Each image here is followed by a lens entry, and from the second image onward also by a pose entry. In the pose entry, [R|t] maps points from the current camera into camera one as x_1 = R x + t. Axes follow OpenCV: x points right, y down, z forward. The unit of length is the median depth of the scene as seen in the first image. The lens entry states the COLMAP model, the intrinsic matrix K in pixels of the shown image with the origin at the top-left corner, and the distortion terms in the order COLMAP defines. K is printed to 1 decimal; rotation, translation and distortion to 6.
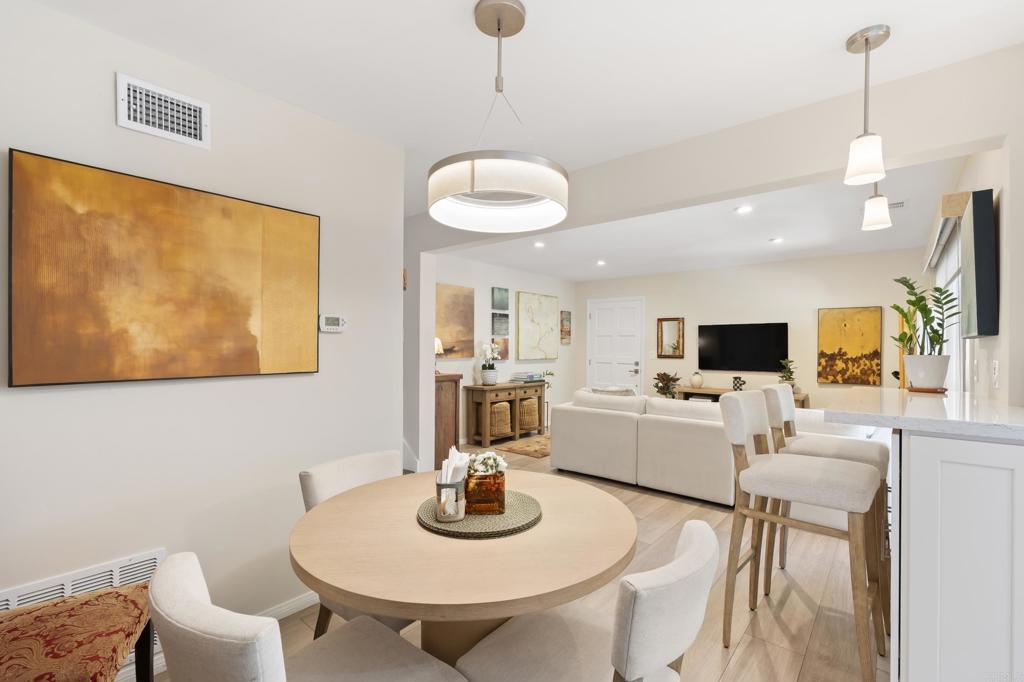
lens RADIAL K [[449.9, 0, 510.7], [0, 449.9, 347.4], [0, 0, 1]] dist [-0.004530, 0.001017]
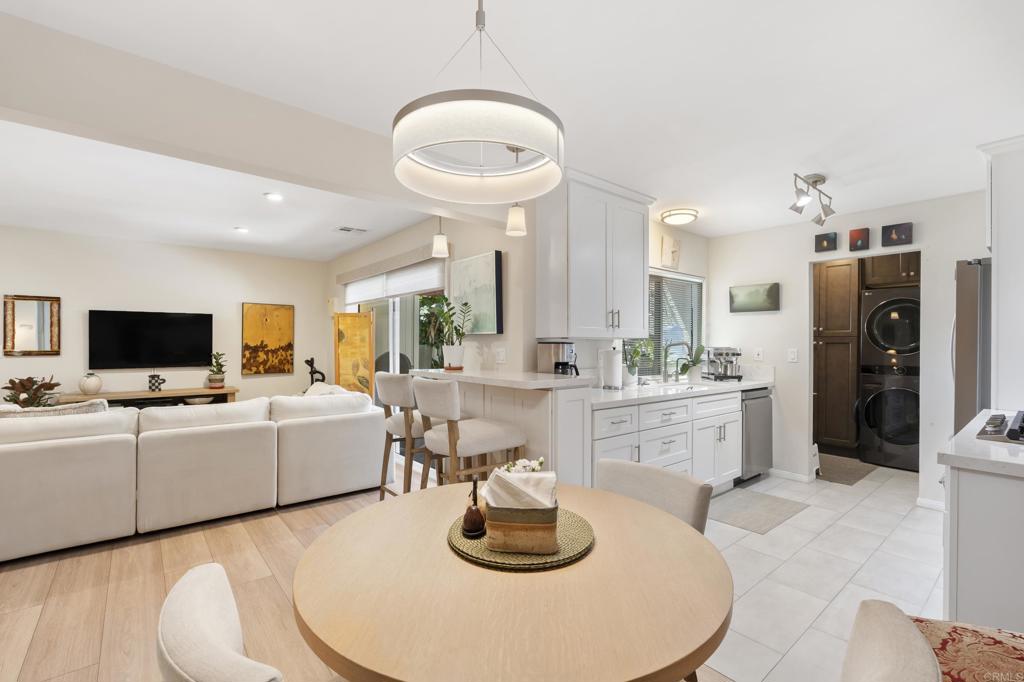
lens RADIAL K [[449.9, 0, 514.4], [0, 449.9, 343.4], [0, 0, 1]] dist [-0.004530, 0.001017]
pose [[0.172538, -0.003966, 0.984995, -0.227836], [-0.003658, 0.999982, 0.004667, 0.000392], [-0.984996, -0.004408, 0.172520, 0.218899]]
